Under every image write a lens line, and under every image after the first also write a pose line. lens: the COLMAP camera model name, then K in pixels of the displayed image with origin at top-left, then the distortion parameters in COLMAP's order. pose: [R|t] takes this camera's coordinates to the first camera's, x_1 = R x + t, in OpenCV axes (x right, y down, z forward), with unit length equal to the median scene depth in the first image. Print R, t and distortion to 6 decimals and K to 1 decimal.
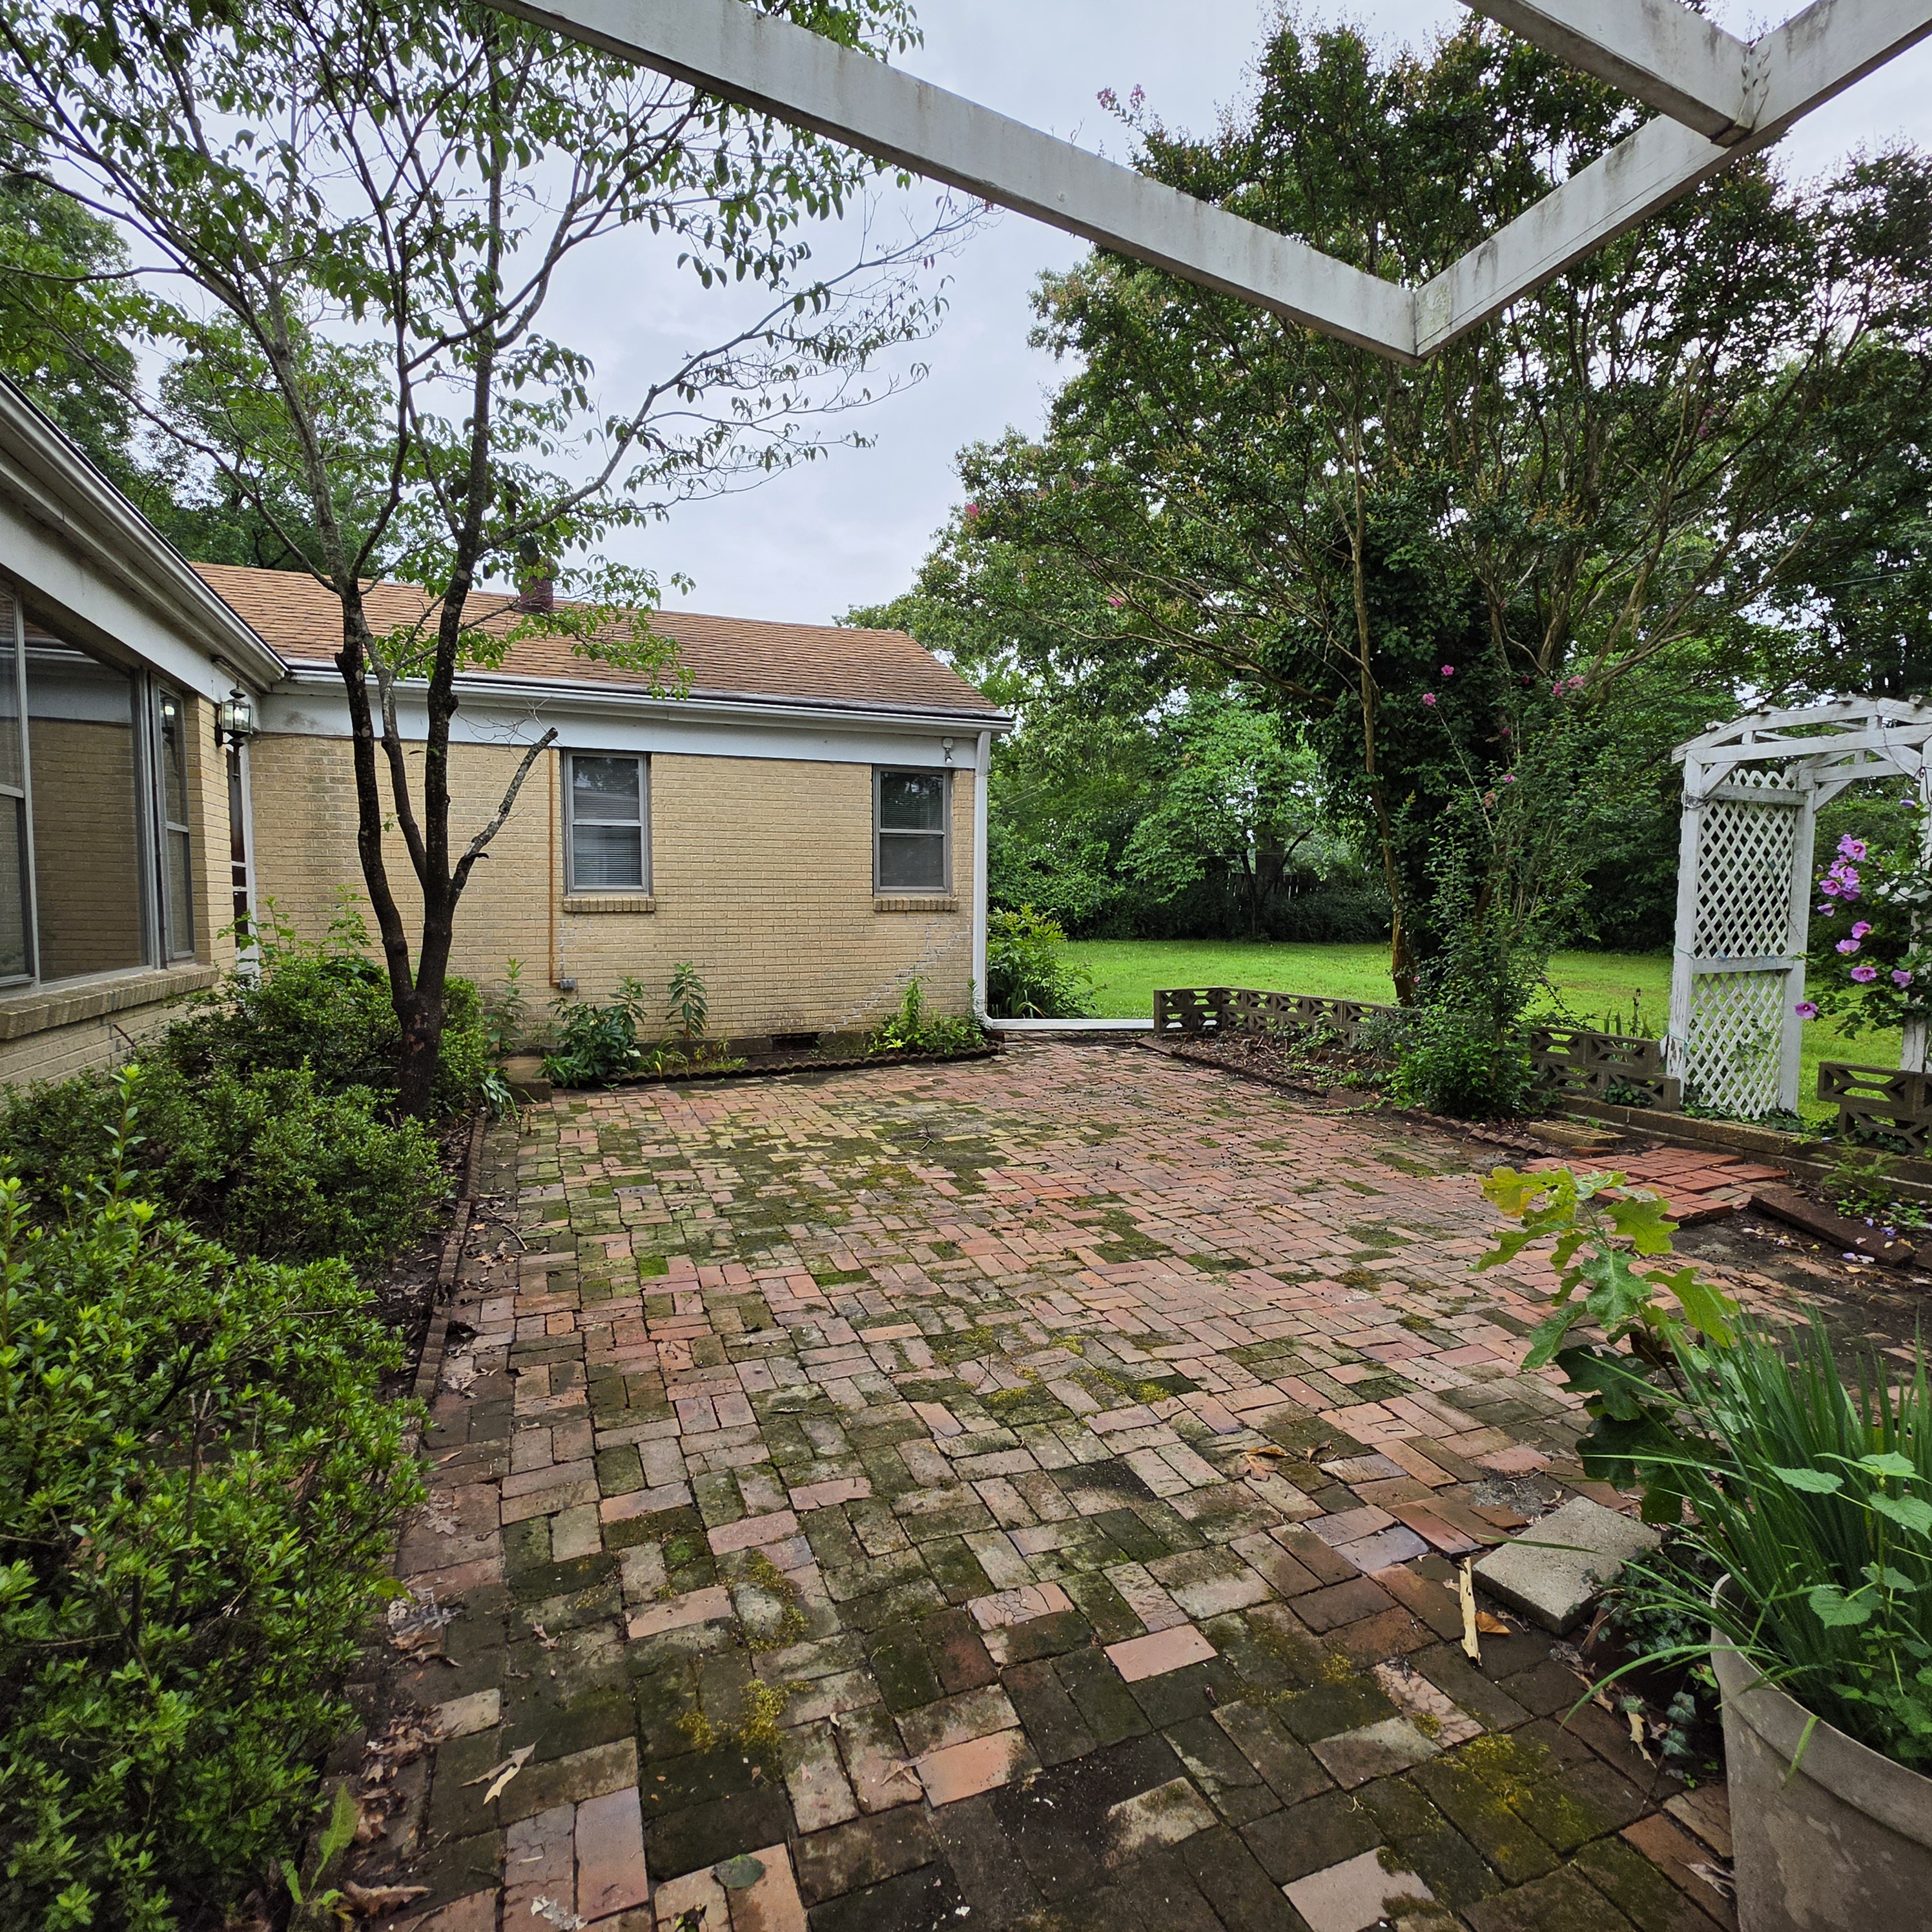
lens RADIAL K [[1026.6, 0, 966.3], [0, 1026.6, 970.8], [0, 0, 1]] dist [-0.006110, 0.000385]
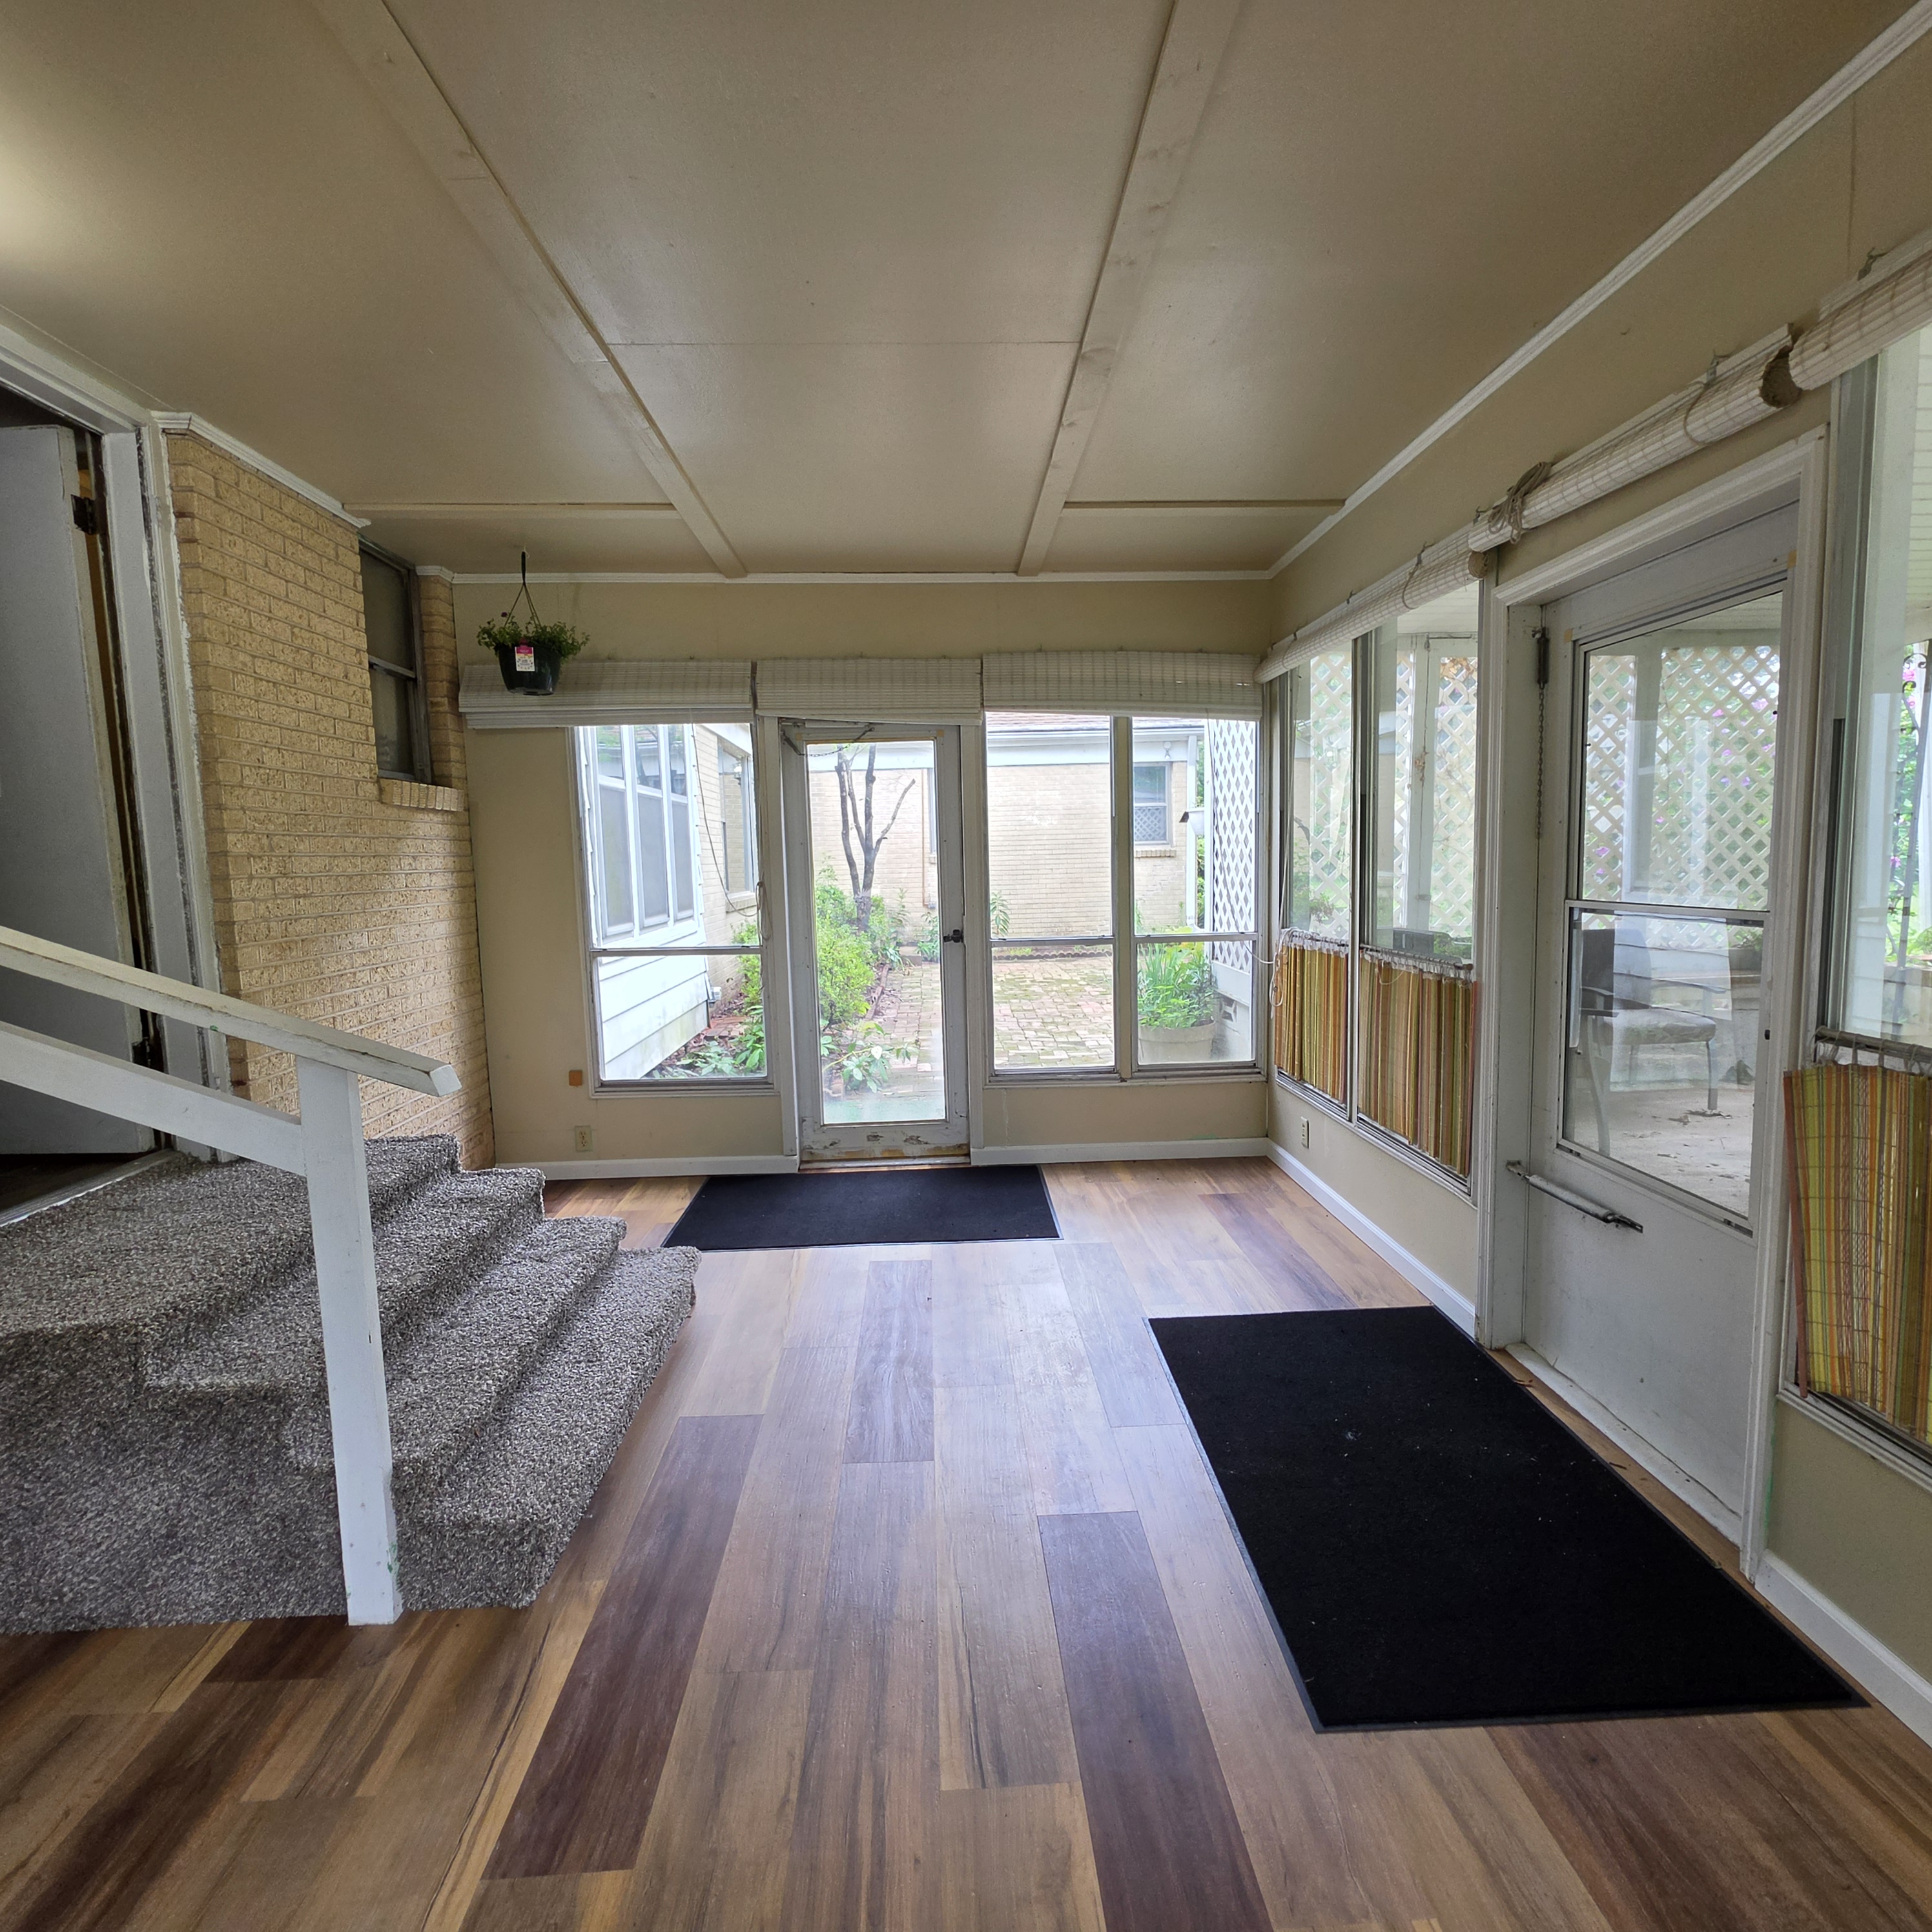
lens RADIAL K [[1026.6, 0, 968.2], [0, 1026.6, 962.6], [0, 0, 1]] dist [-0.006110, 0.000385]
pose [[0.933288, 0.010660, -0.358971, 0.581769], [0.003357, 0.999257, 0.038402, 0.088795], [0.359114, -0.037045, 0.932558, -1.195598]]
